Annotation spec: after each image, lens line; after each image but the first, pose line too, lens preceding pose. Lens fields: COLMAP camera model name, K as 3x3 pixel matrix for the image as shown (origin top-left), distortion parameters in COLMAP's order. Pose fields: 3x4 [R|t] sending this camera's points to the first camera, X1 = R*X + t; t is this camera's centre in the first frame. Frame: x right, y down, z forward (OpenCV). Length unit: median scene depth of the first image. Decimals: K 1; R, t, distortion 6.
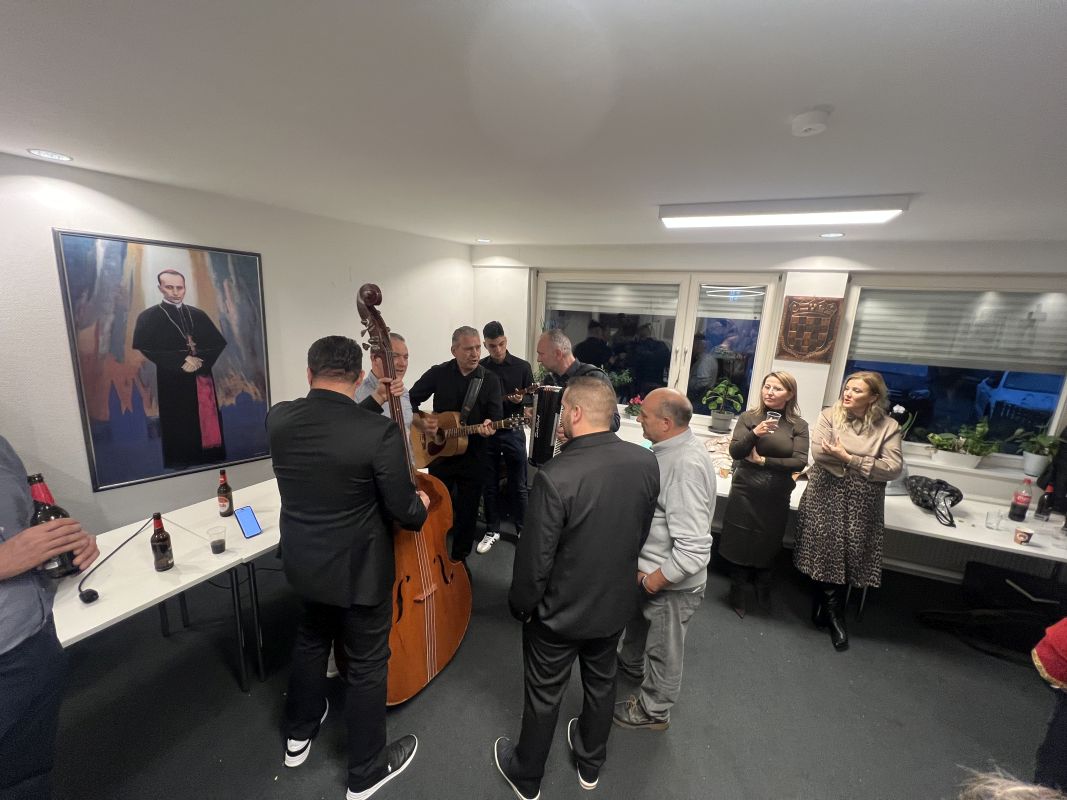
lens RADIAL K [[427.7, 0, 533.5], [0, 427.7, 400.0], [0, 0, 1]] dist [0.000898, -0.000053]
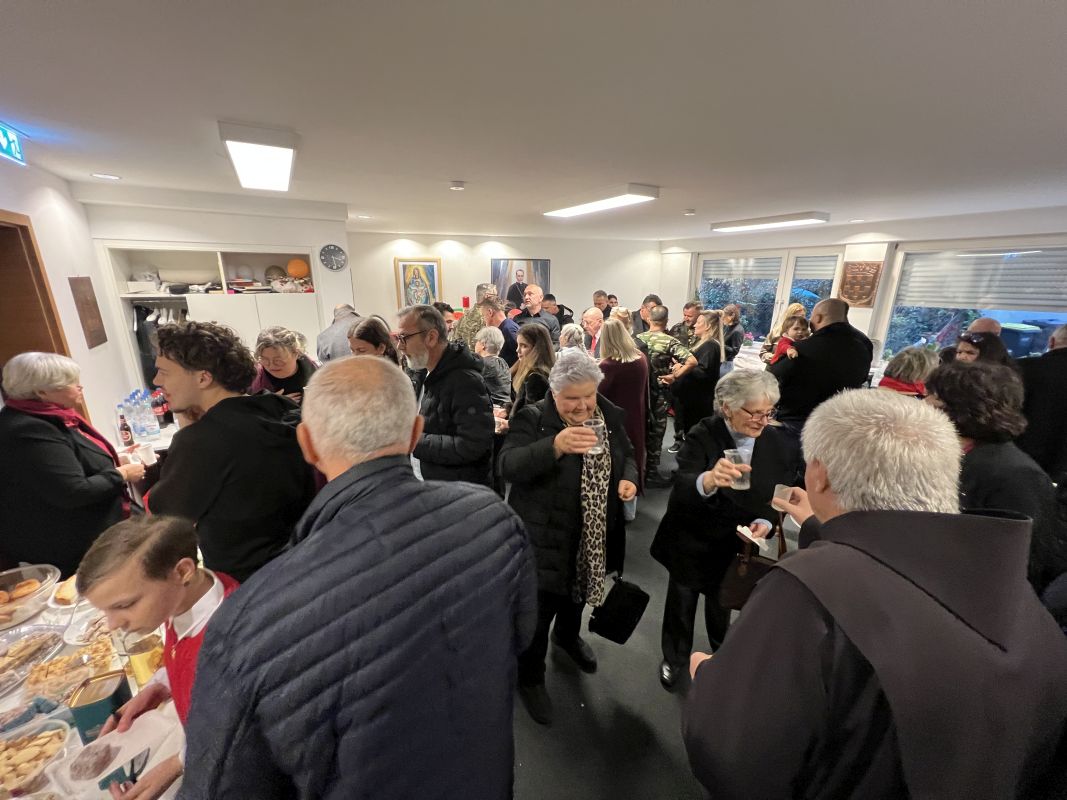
lens RADIAL K [[386.3, 0, 531.6], [0, 386.3, 383.6], [0, 0, 1]] dist [-0.000229, -0.000040]
pose [[0.798082, 0.117053, -0.591070, 0.573607], [-0.091720, 0.993118, 0.072830, 0.176831], [0.595528, -0.003912, 0.803325, -0.715805]]
